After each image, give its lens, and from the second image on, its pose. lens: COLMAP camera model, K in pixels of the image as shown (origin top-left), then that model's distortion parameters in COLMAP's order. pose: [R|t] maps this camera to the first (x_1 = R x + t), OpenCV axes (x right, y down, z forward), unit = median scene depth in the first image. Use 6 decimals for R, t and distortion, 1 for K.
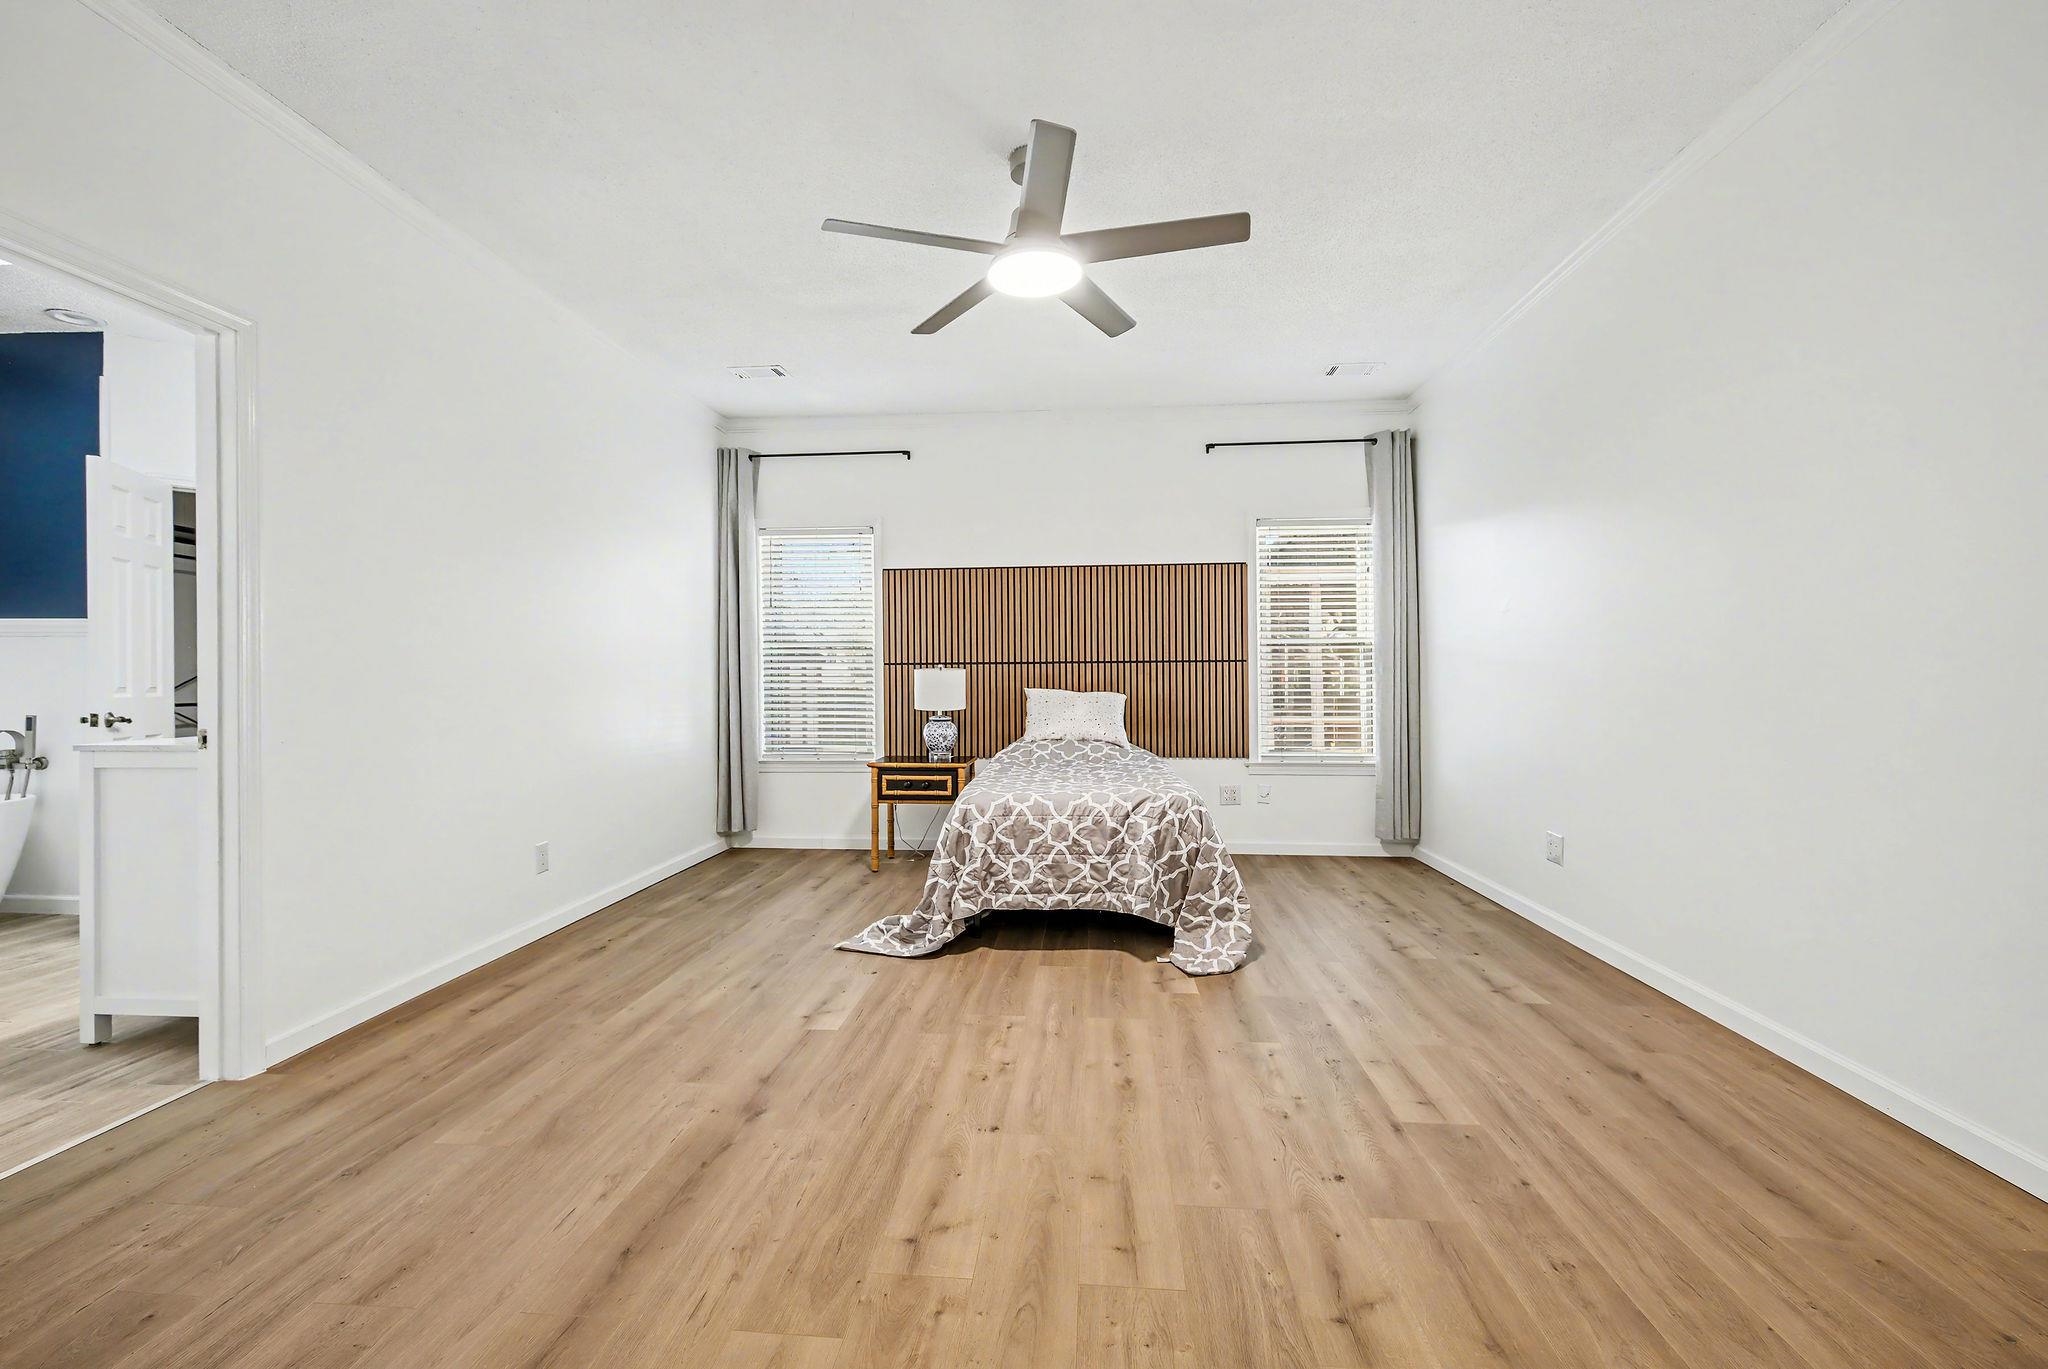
lens RADIAL K [[870.1, 0, 1019.6], [0, 870.1, 680.7], [0, 0, 1]] dist [0.005056, 0.000042]
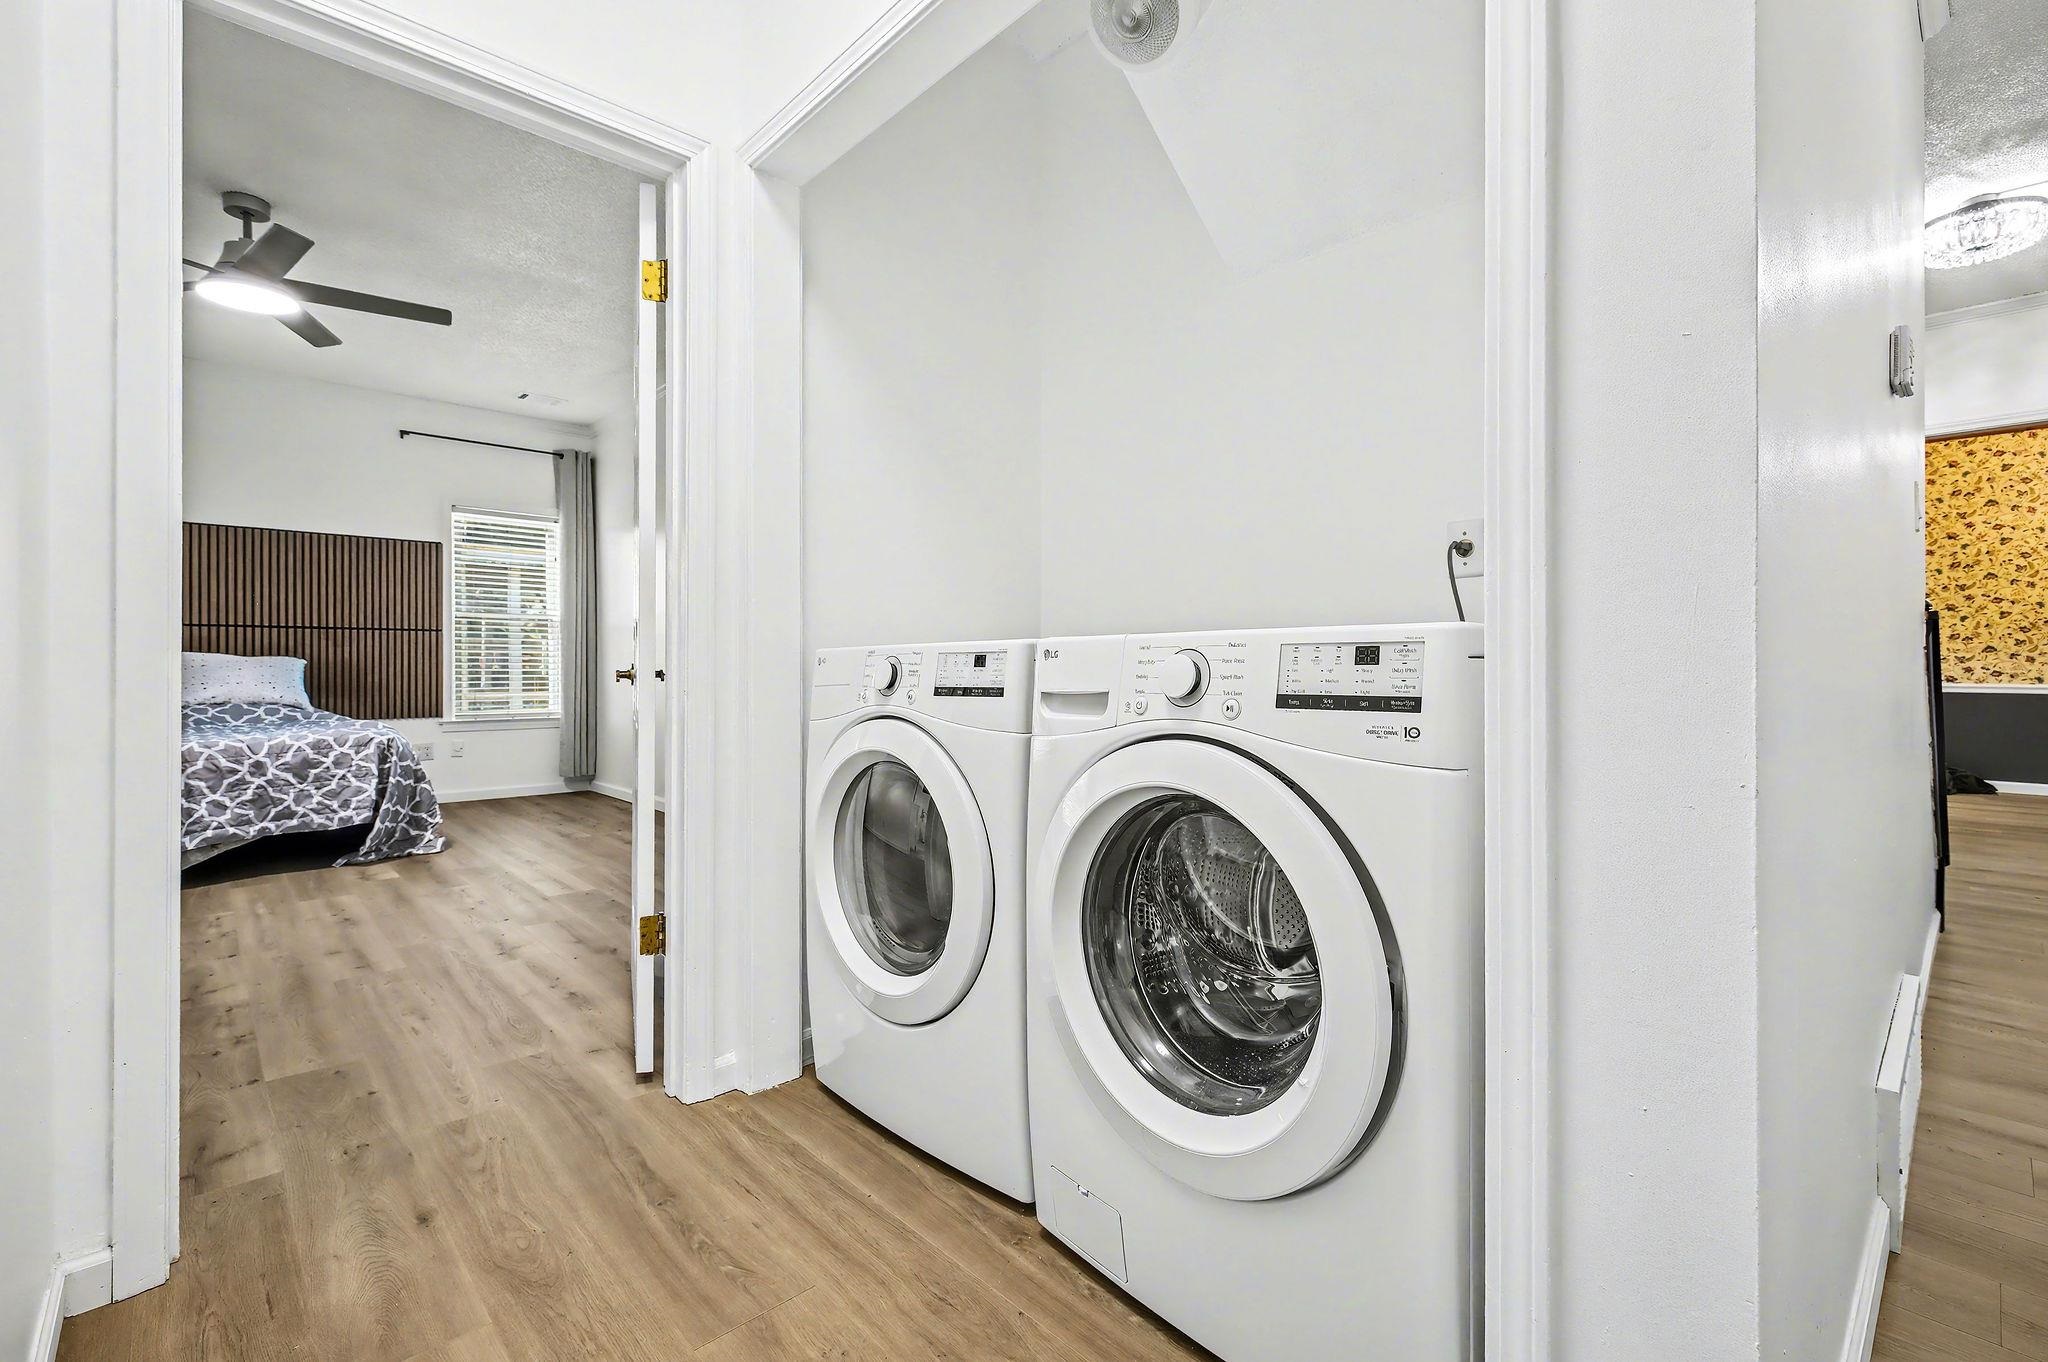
lens RADIAL K [[901.6, 0, 1017.4], [0, 901.6, 667.6], [0, 0, 1]] dist [0.001986, 0.000084]
pose [[0.671632, 0.004631, 0.740870, -0.107165], [-0.010911, 0.999934, 0.003642, 0.013526], [-0.740804, -0.010529, 0.671638, -0.350168]]
